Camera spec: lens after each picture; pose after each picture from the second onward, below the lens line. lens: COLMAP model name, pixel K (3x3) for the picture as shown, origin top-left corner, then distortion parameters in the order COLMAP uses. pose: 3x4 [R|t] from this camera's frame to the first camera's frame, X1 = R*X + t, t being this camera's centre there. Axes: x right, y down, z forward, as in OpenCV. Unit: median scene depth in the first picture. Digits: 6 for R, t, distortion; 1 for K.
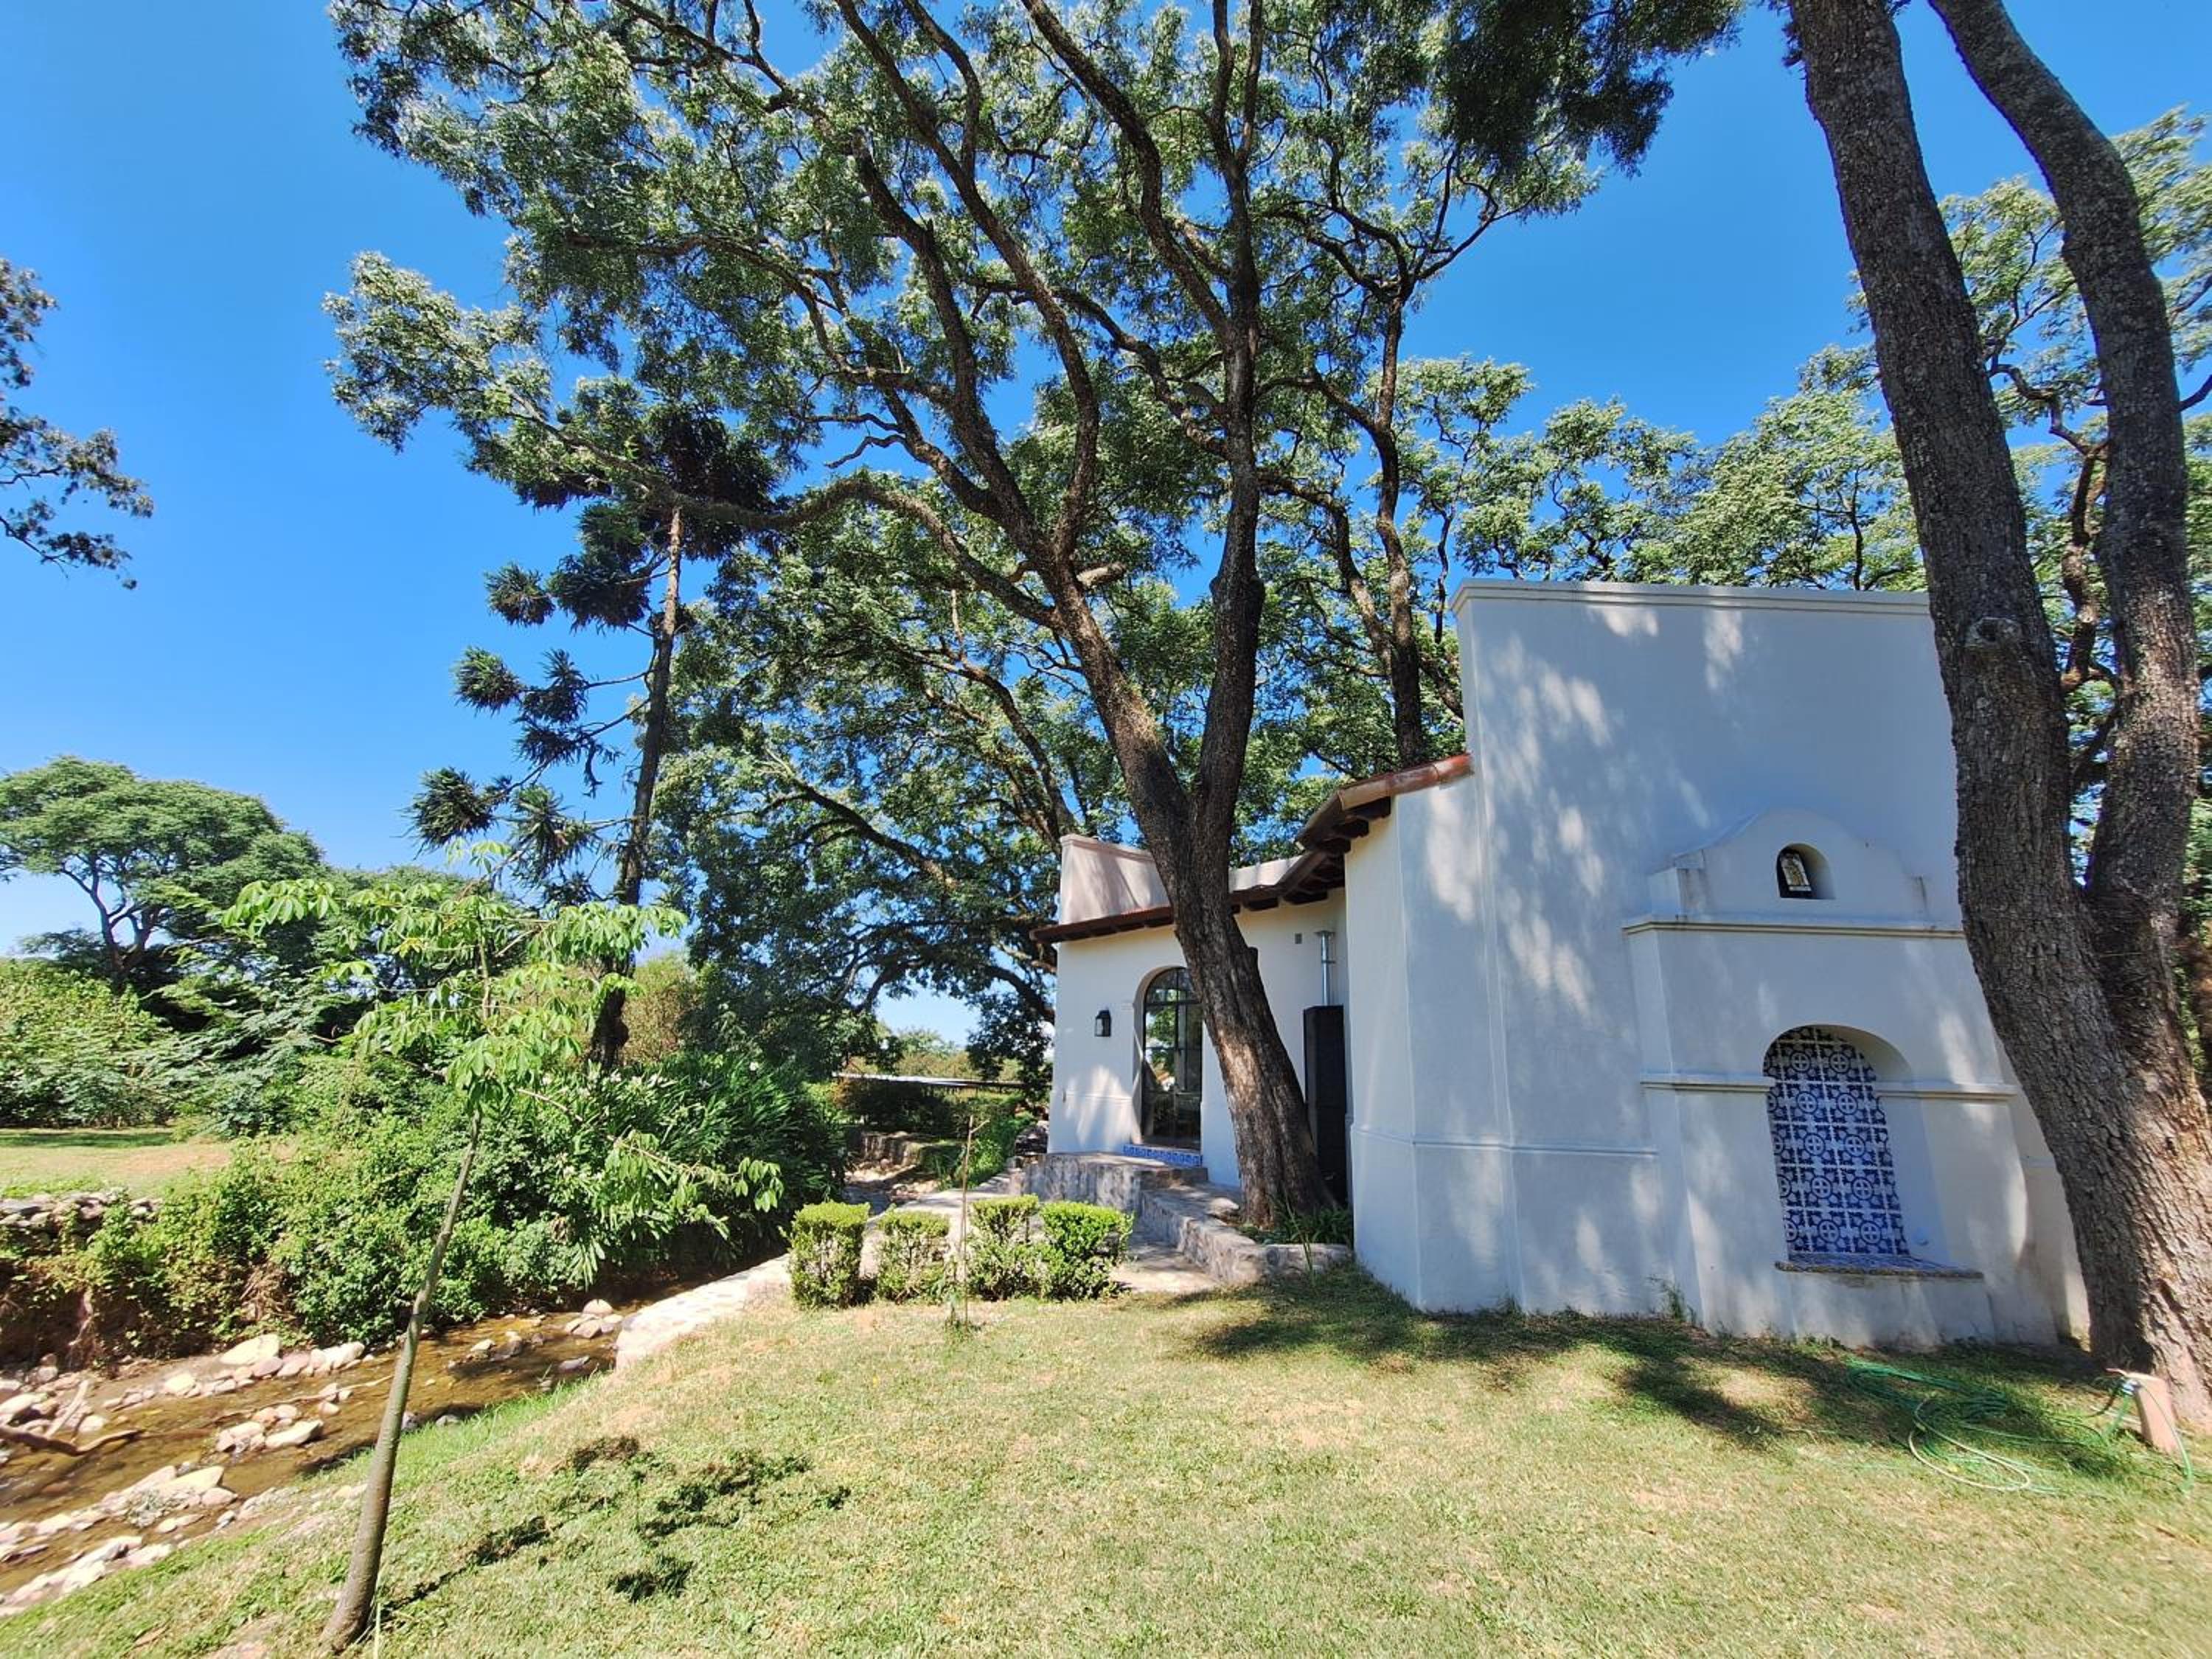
lens RADIAL K [[858.6, 0, 1092.0], [0, 858.6, 842.5], [0, 0, 1]] dist [-0.005988, -0.000021]
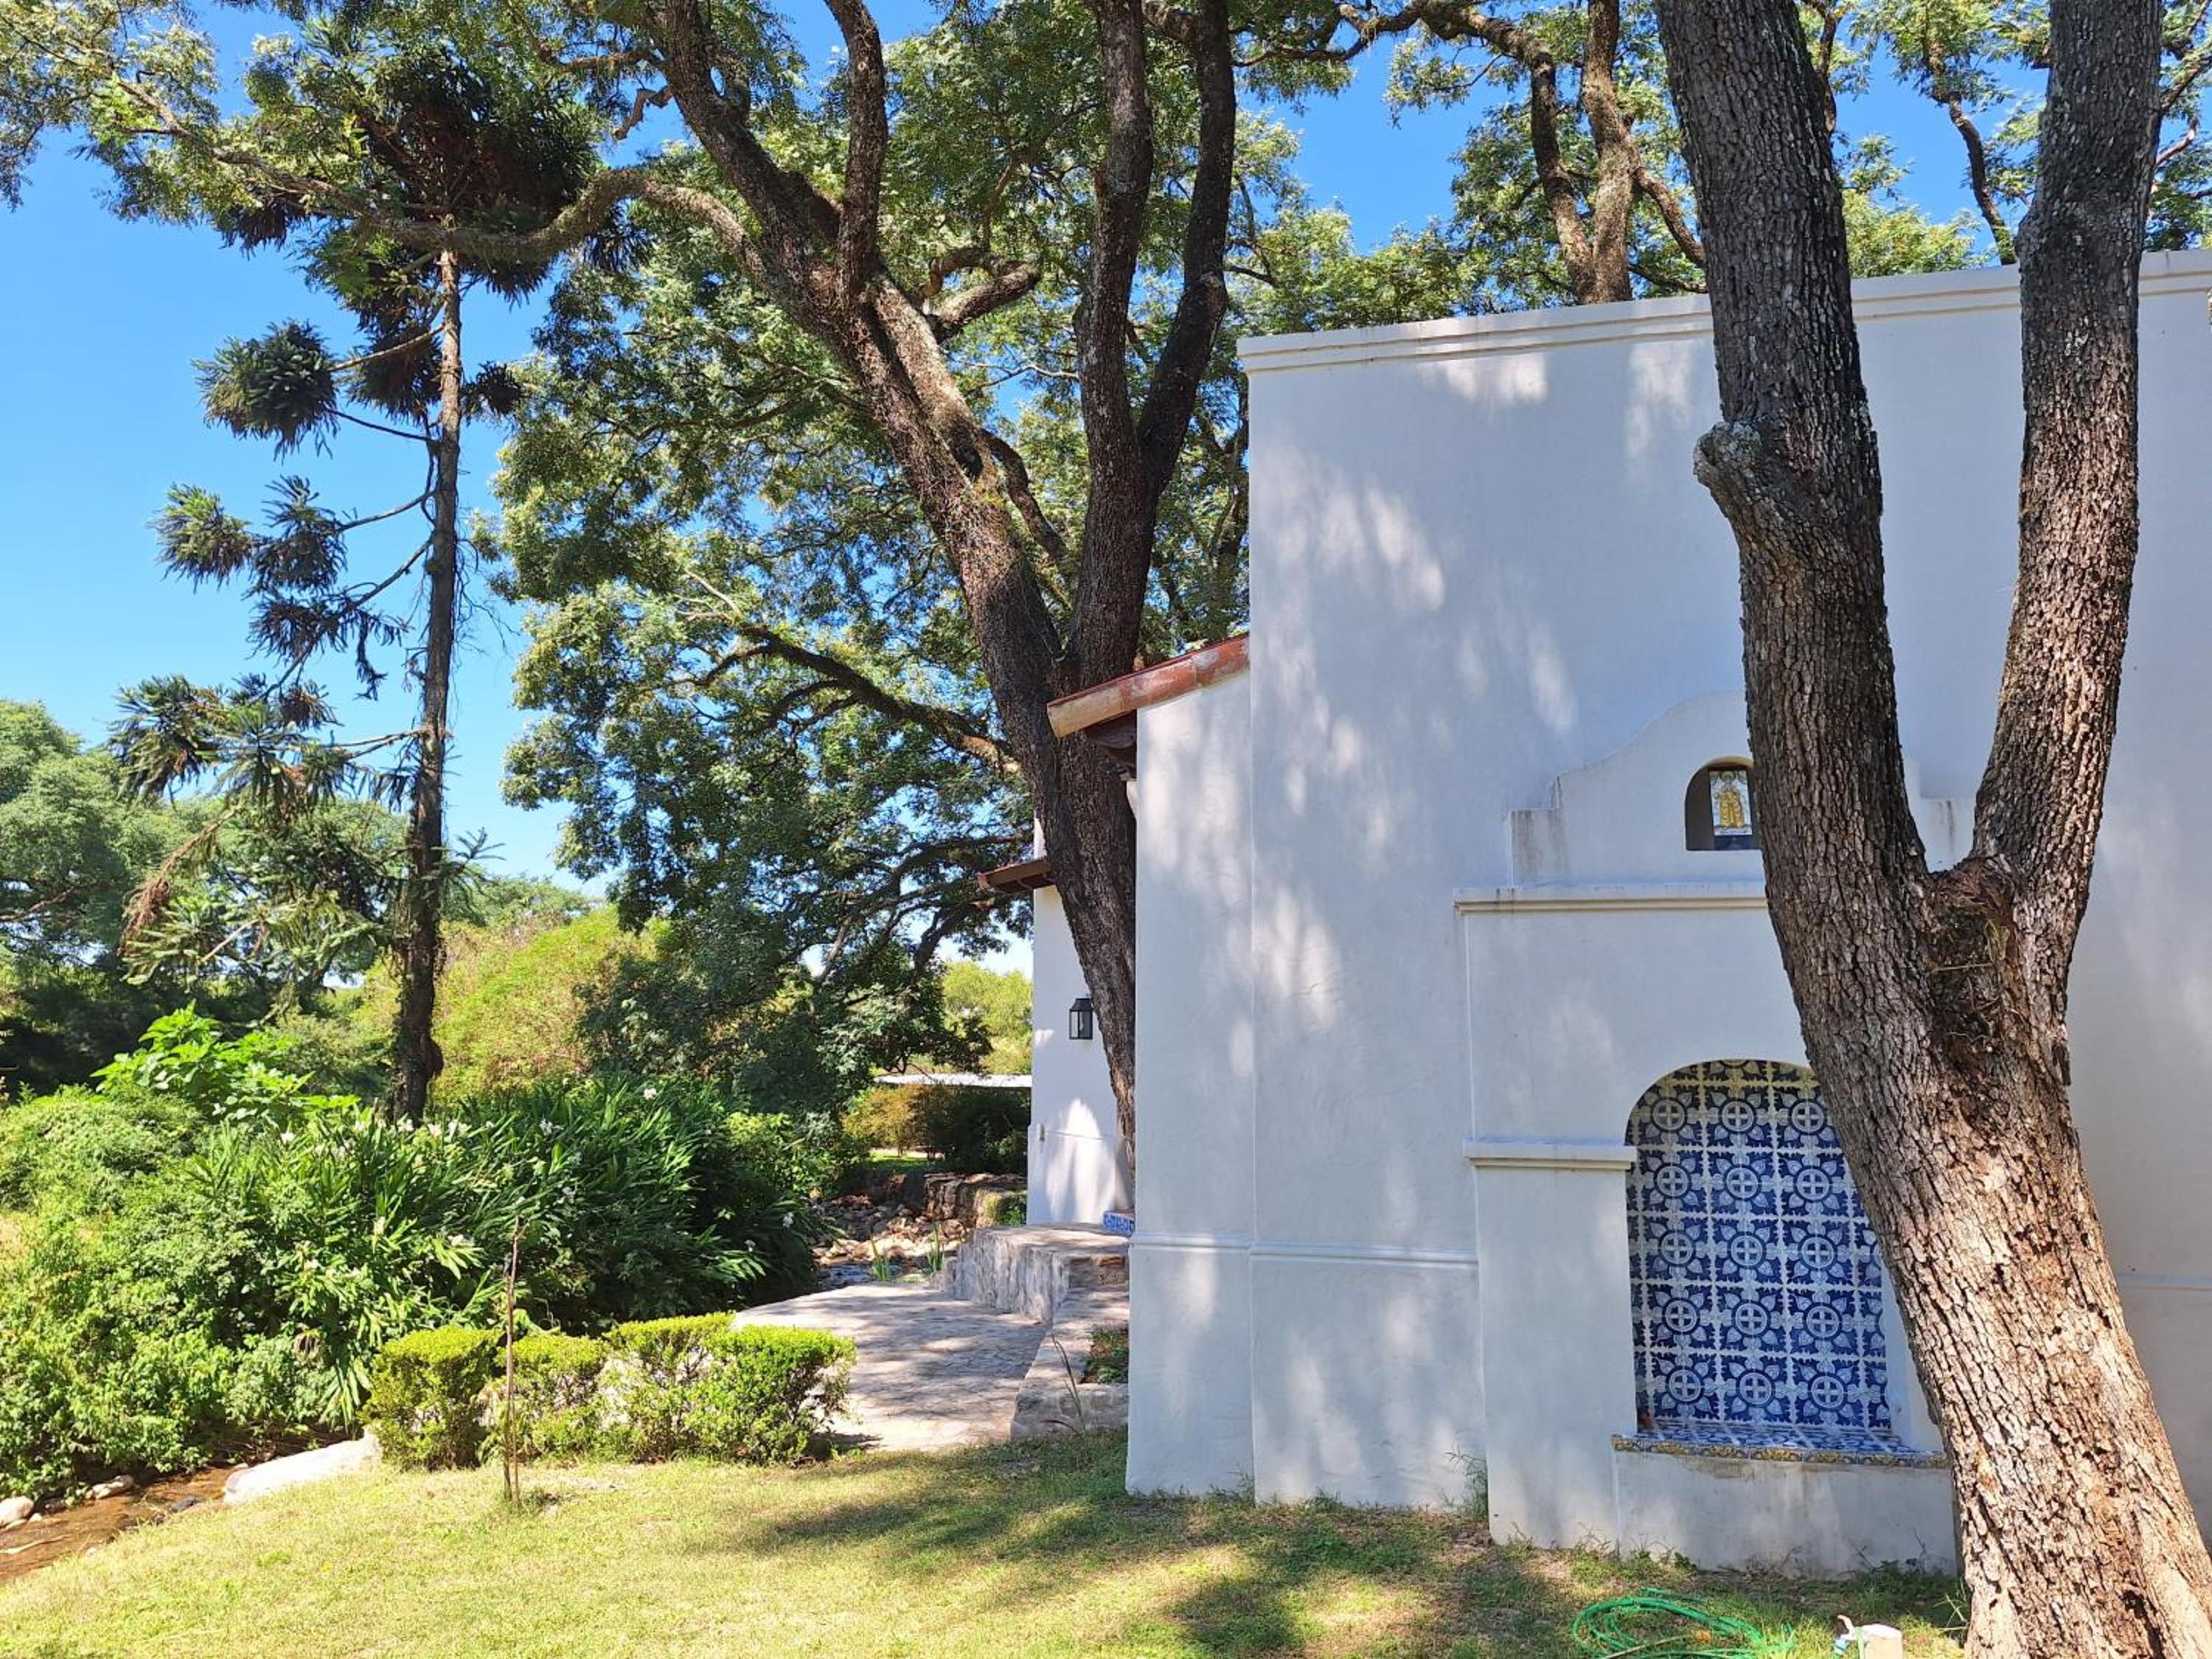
lens RADIAL K [[1517.3, 0, 1112.4], [0, 1517.3, 811.5], [0, 0, 1]] dist [0.004149, -0.003108]
pose [[0.980043, -0.061401, -0.189067, 0.334881], [0.079271, 0.992922, 0.088446, -0.048215], [0.182298, -0.101668, 0.977973, -0.060355]]
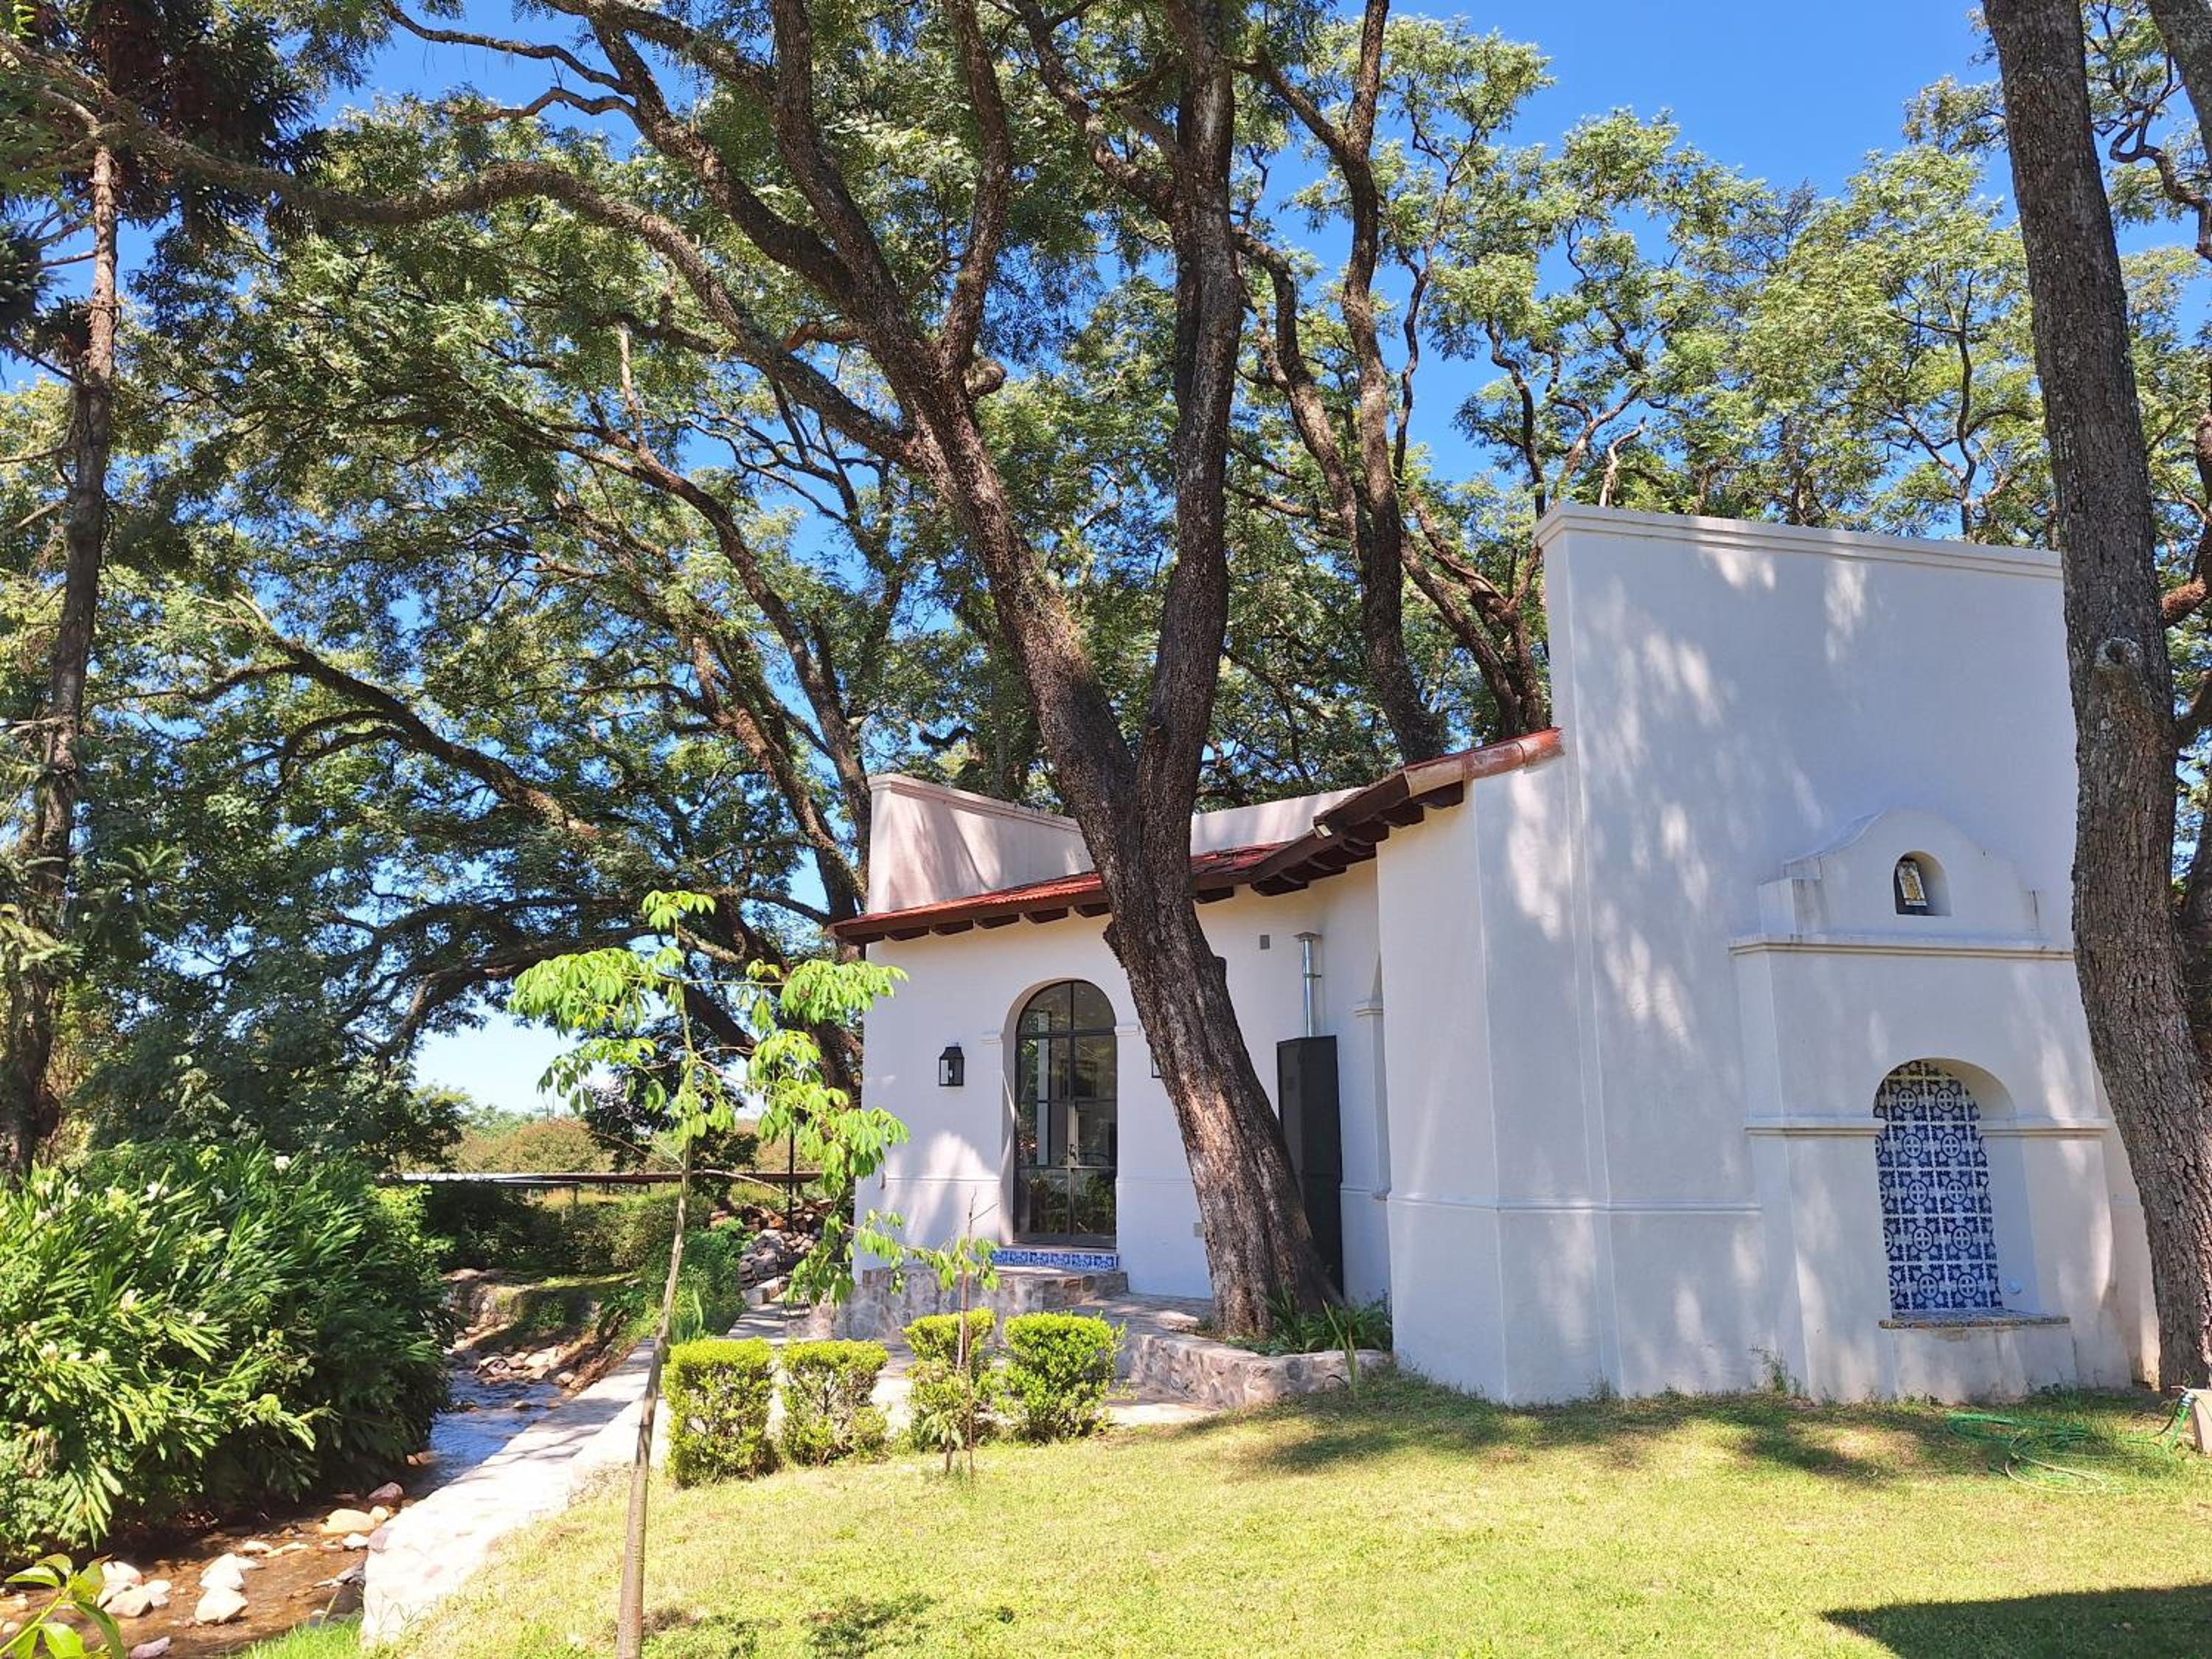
lens RADIAL K [[1482.4, 0, 1112.0], [0, 1482.4, 831.3], [0, 0, 1]] dist [0.102100, -0.125851]
pose [[0.971668, 0.010715, 0.236106, -0.184619], [-0.024048, 0.998269, 0.053666, -0.045879], [-0.235123, -0.057823, 0.970244, -0.164977]]
